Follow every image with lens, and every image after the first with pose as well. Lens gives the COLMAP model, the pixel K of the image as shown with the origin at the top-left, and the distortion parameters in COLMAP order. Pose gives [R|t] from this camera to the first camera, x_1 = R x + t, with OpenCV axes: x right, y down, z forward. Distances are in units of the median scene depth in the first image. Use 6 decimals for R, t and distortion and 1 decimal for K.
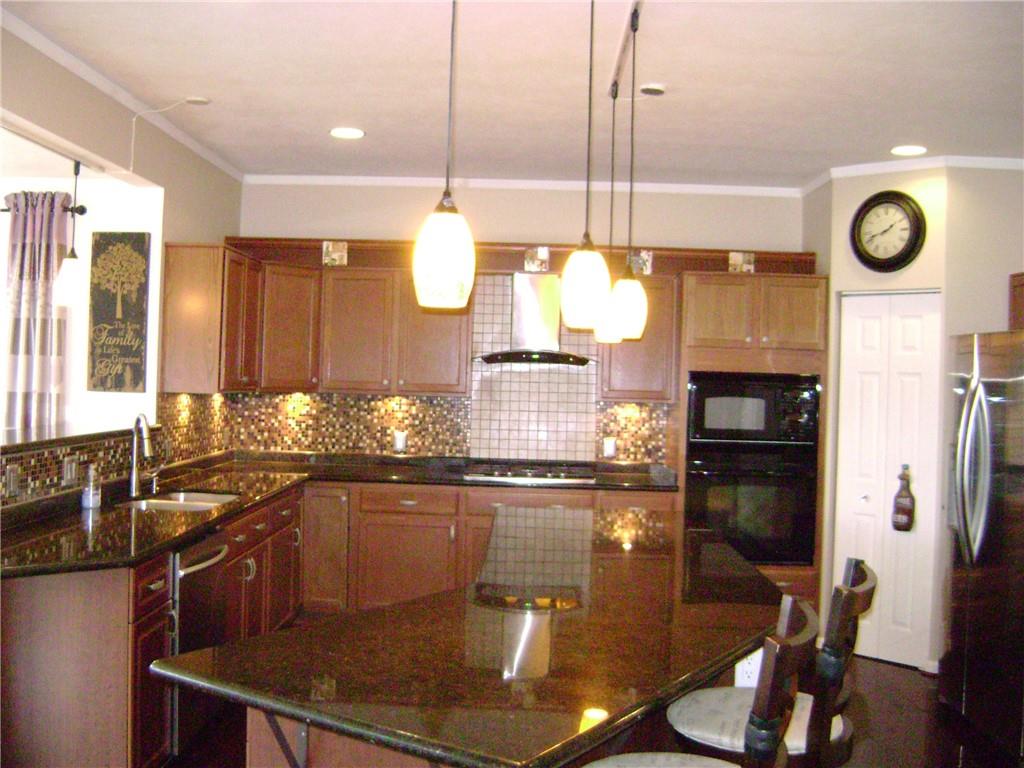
lens RADIAL K [[1059.5, 0, 516.2], [0, 1059.5, 387.5], [0, 0, 1]] dist [-0.125375, 0.000000]
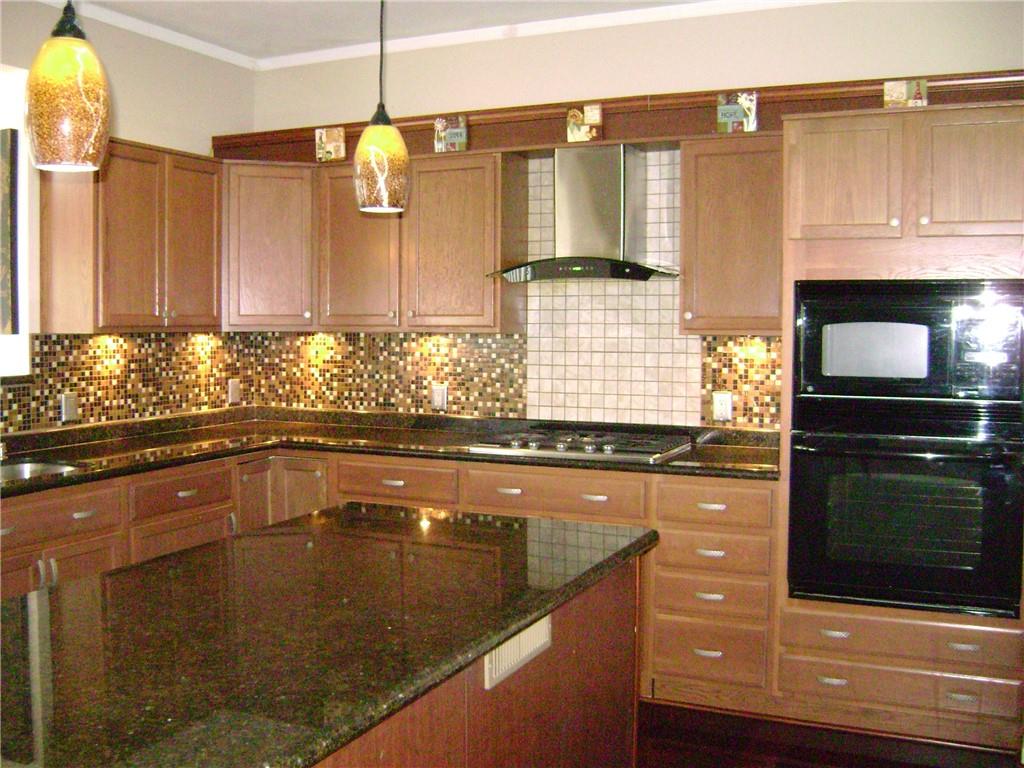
lens RADIAL K [[1059.5, 0, 506.4], [0, 1059.5, 376.5], [0, 0, 1]] dist [-0.125375, 0.000000]
pose [[0.912307, -0.005043, -0.409475, 0.233650], [0.020086, 0.999272, 0.032443, 0.014636], [0.409013, -0.037823, 0.911744, 0.351601]]
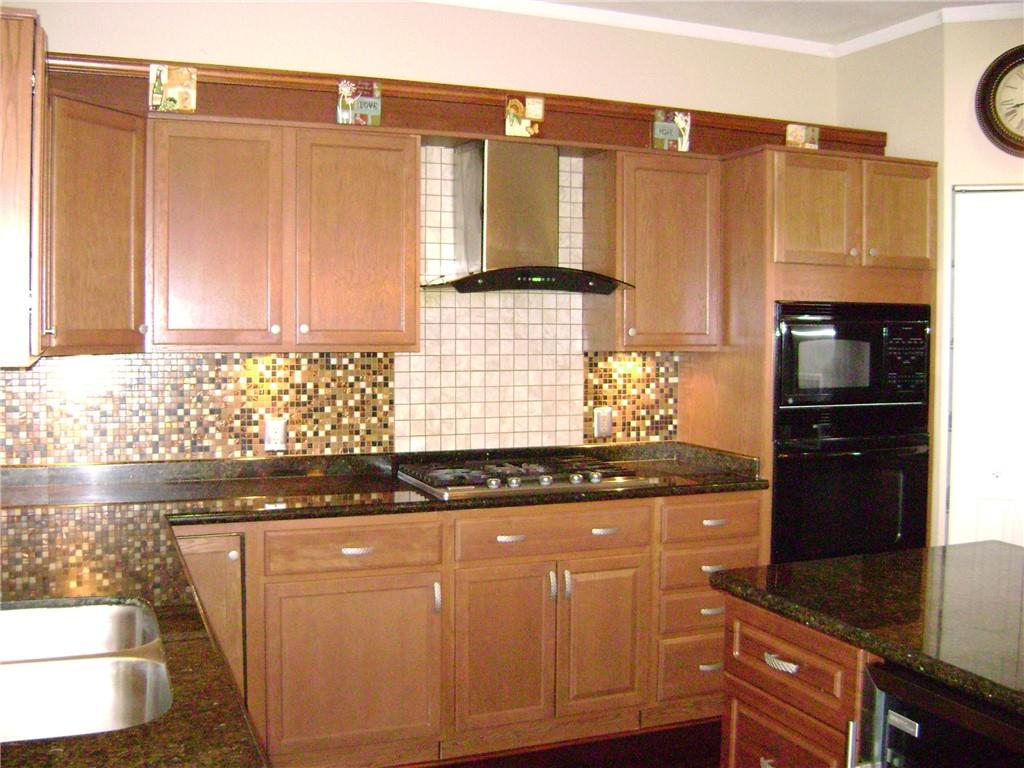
lens RADIAL K [[1059.5, 0, 510.5], [0, 1059.5, 377.9], [0, 0, 1]] dist [-0.125375, 0.000000]
pose [[0.917743, -0.041862, 0.394963, -0.217049], [0.022258, 0.998288, 0.054090, -0.006507], [-0.396551, -0.040850, 0.917103, 0.431436]]
